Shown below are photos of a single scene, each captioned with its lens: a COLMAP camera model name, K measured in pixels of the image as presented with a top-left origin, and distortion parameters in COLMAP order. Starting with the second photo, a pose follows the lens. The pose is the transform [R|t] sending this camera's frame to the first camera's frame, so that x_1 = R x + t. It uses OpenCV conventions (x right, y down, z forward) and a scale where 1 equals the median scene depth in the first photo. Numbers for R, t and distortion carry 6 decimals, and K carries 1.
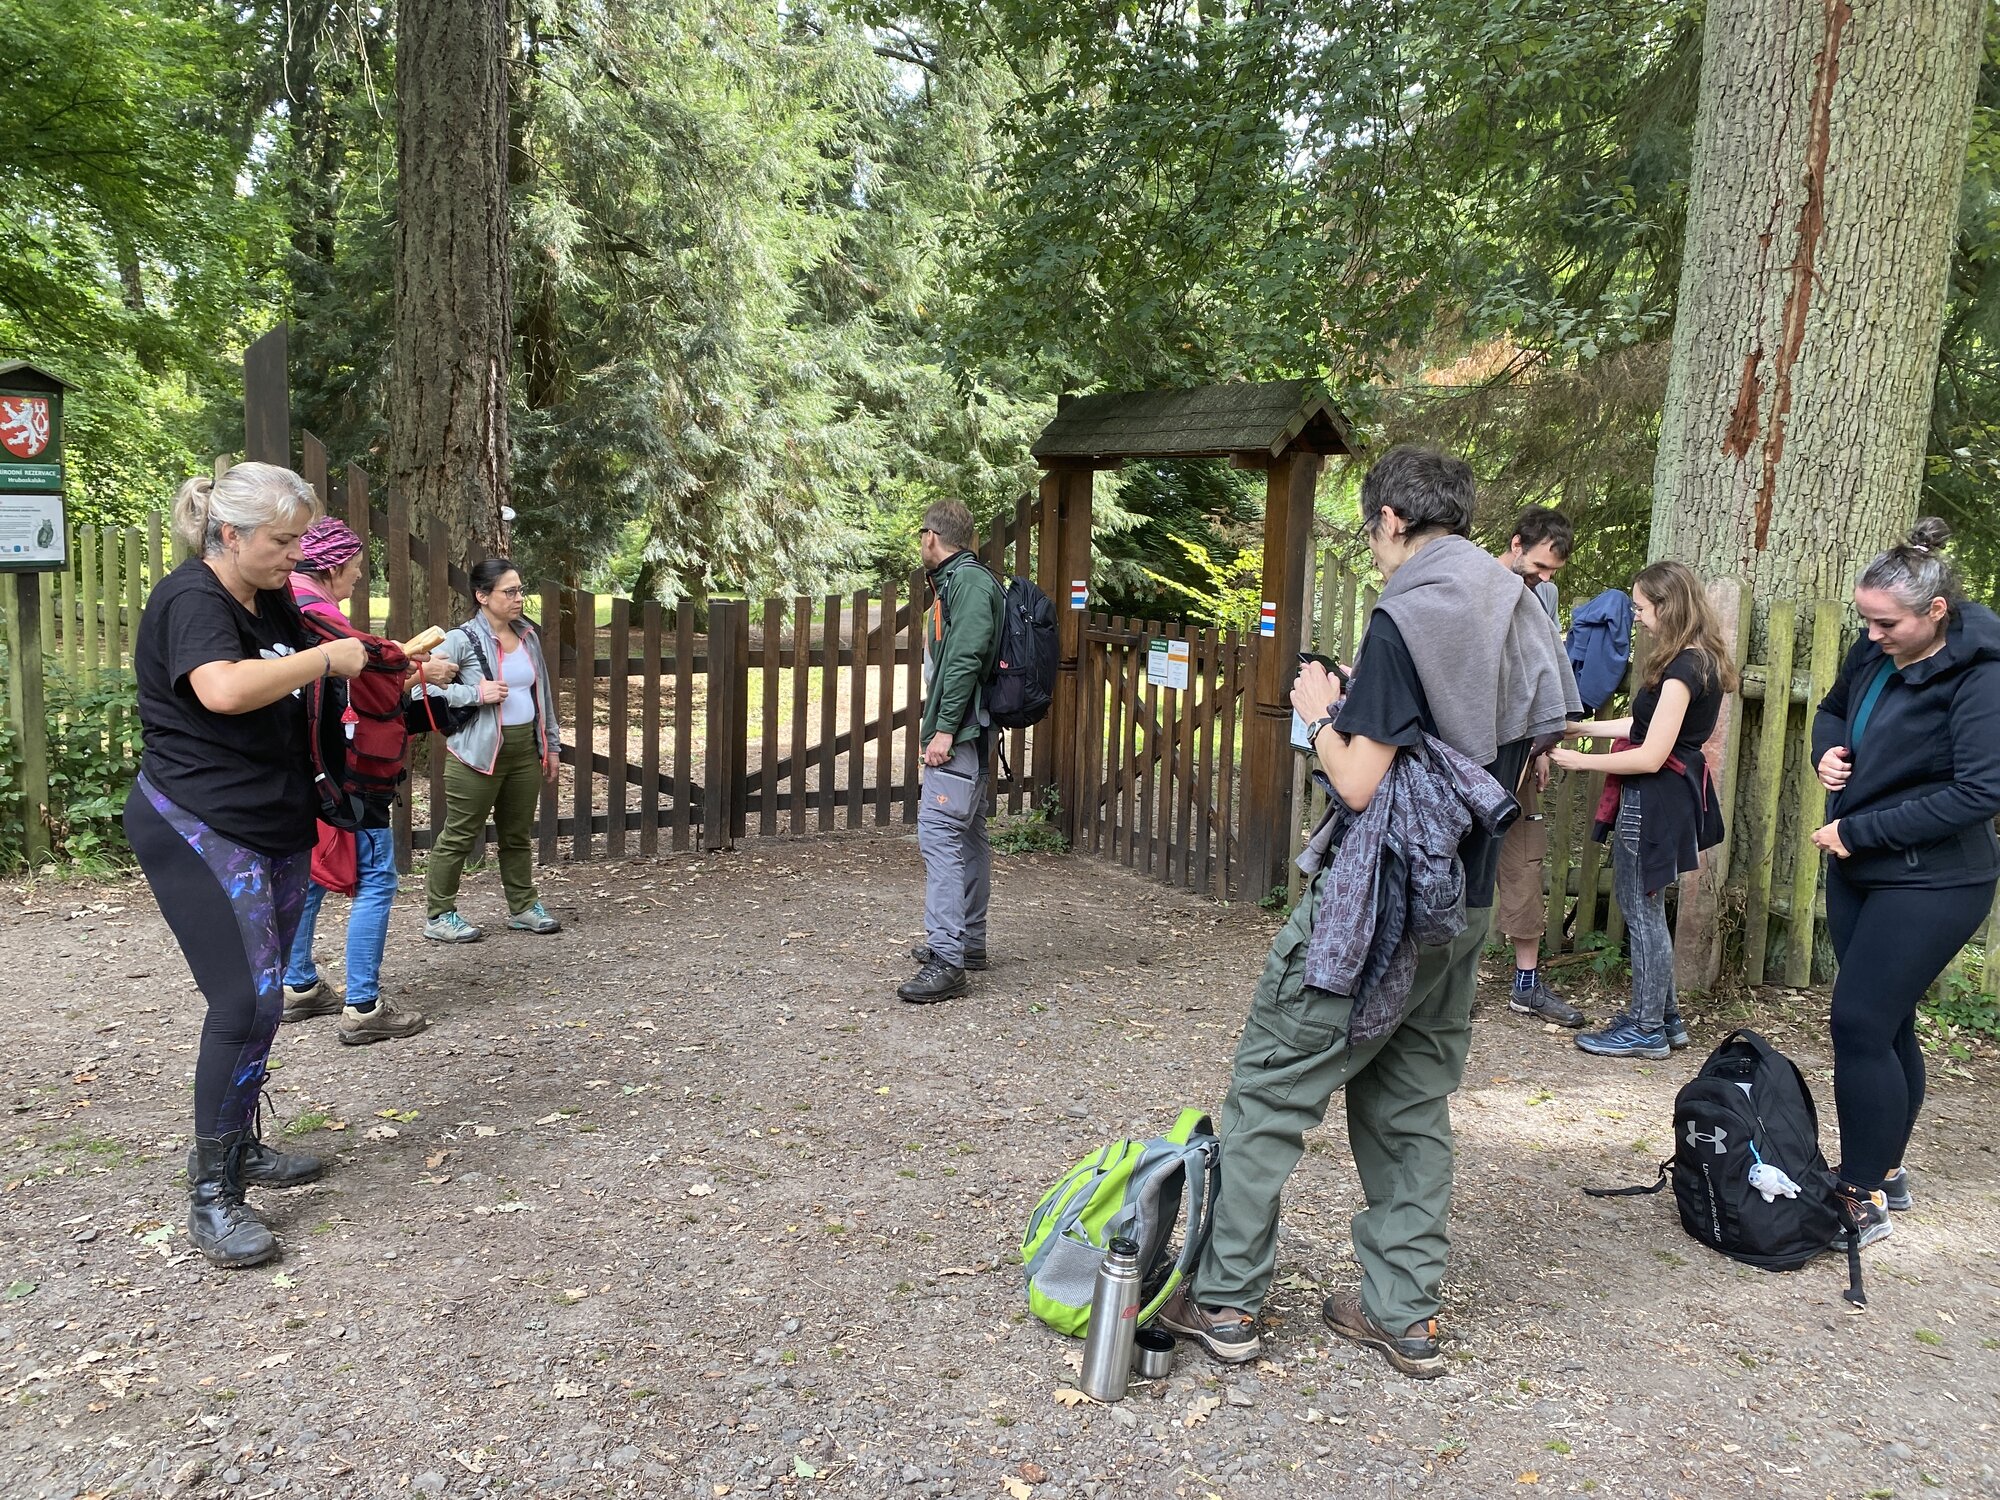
lens RADIAL K [[1469.5, 0, 1000.0], [0, 1469.5, 750.0], [0, 0, 1]] dist [0.006401, 0.000587]
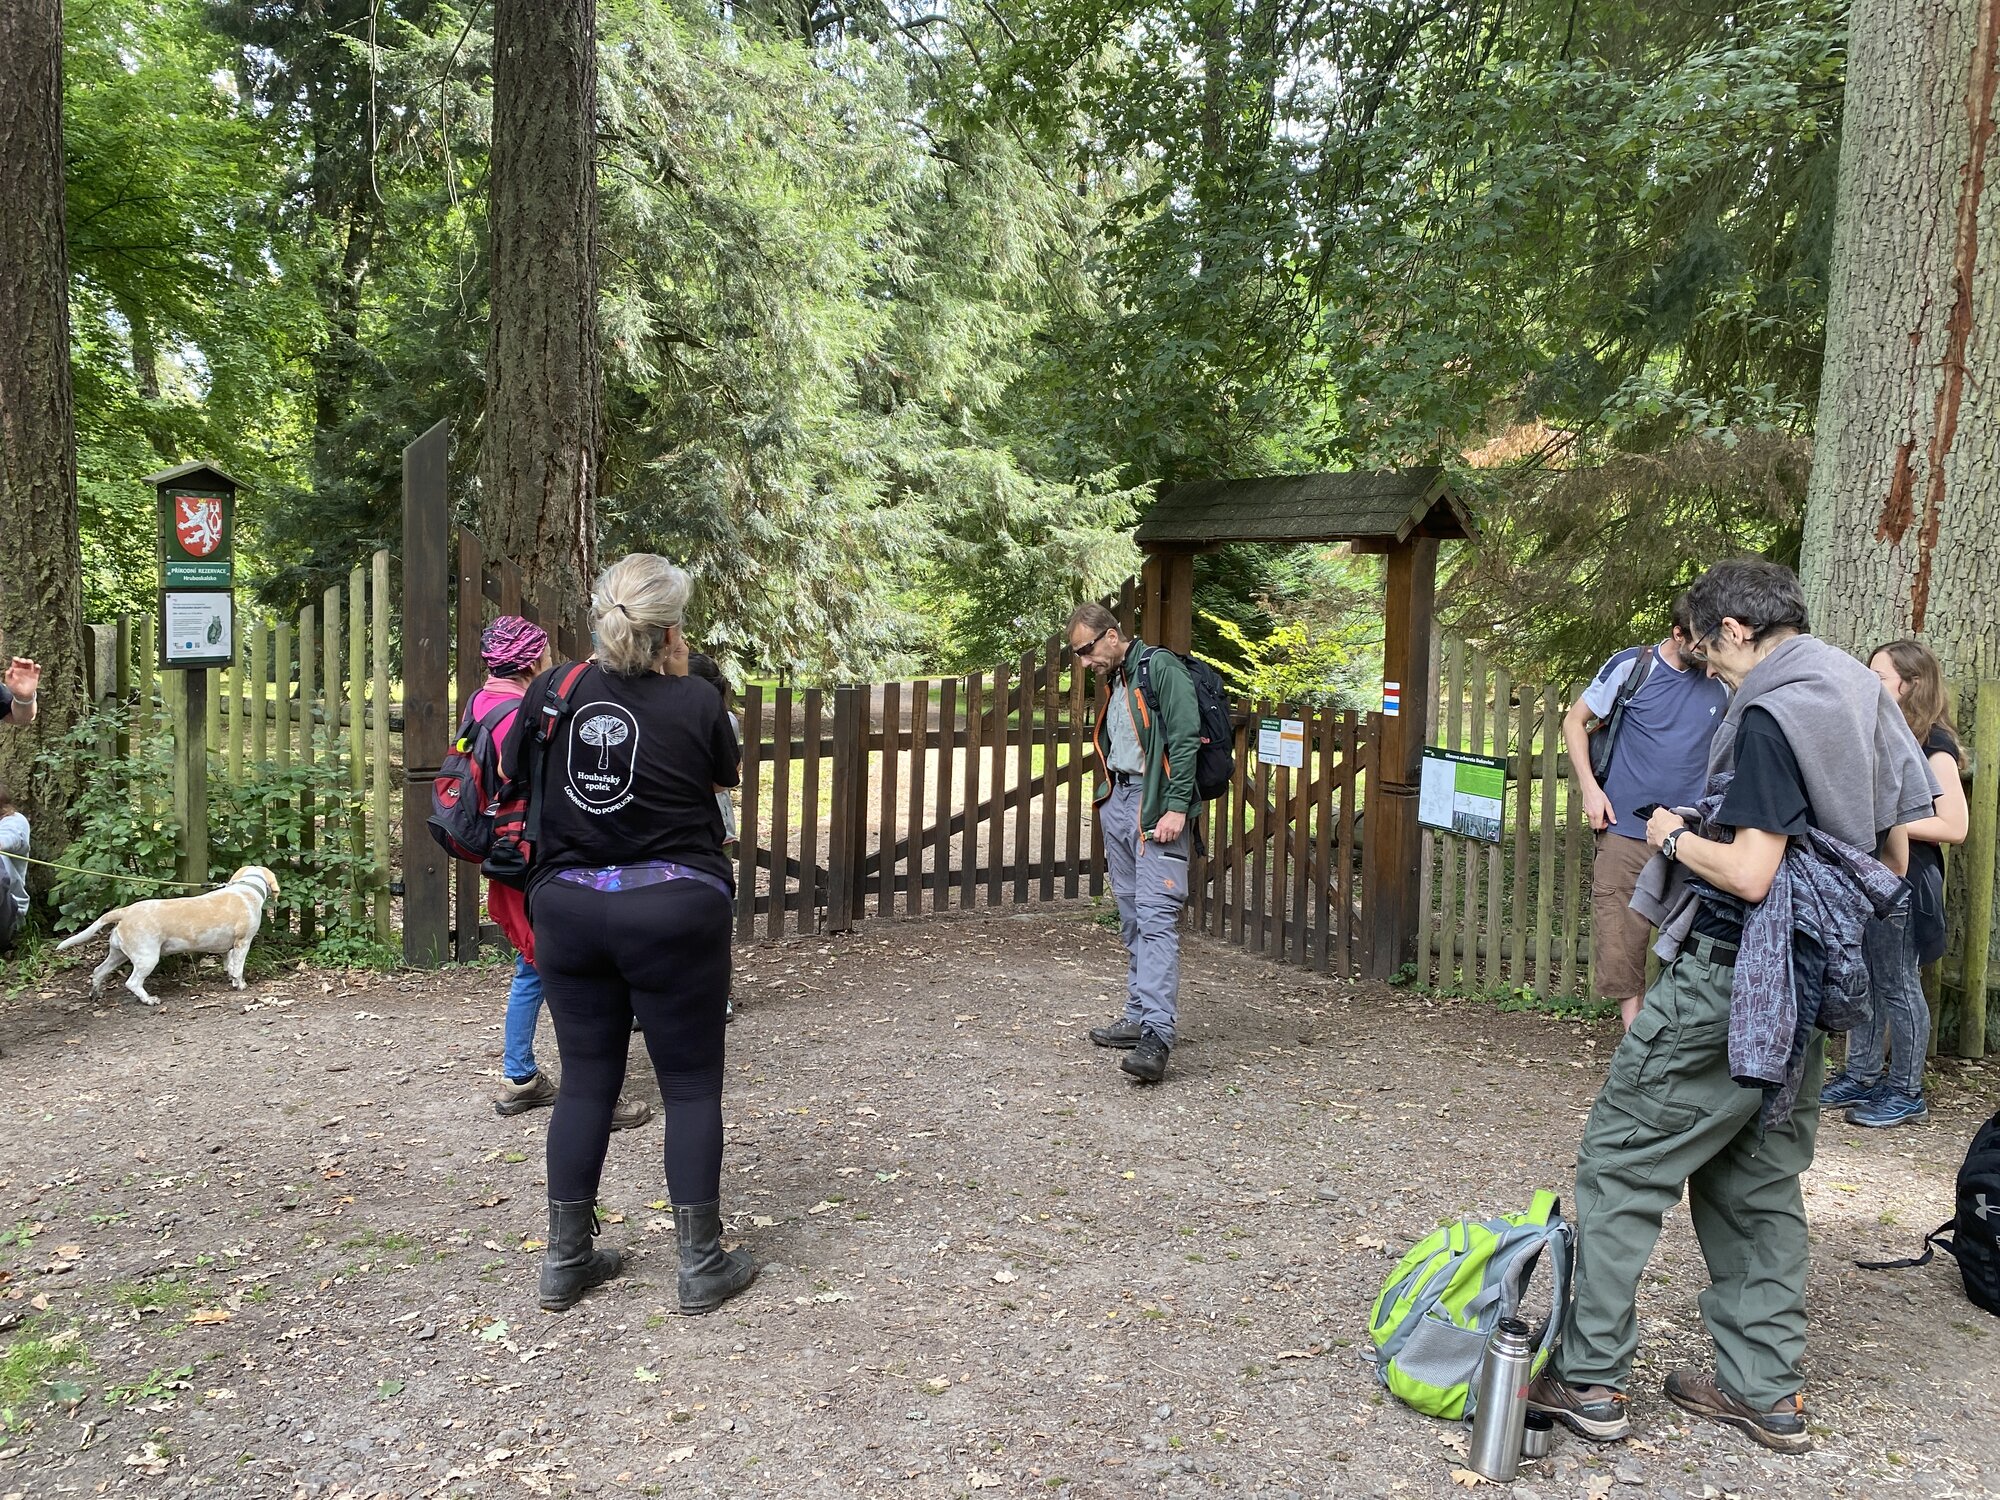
lens RADIAL K [[1465.5, 0, 1000.0], [0, 1465.5, 750.0], [0, 0, 1]] dist [0.018463, -0.017033]
pose [[0.999799, -0.011107, 0.016698, -0.143643], [0.011919, 0.998712, -0.049318, -0.009015], [-0.016129, 0.049507, 0.998644, -0.019543]]
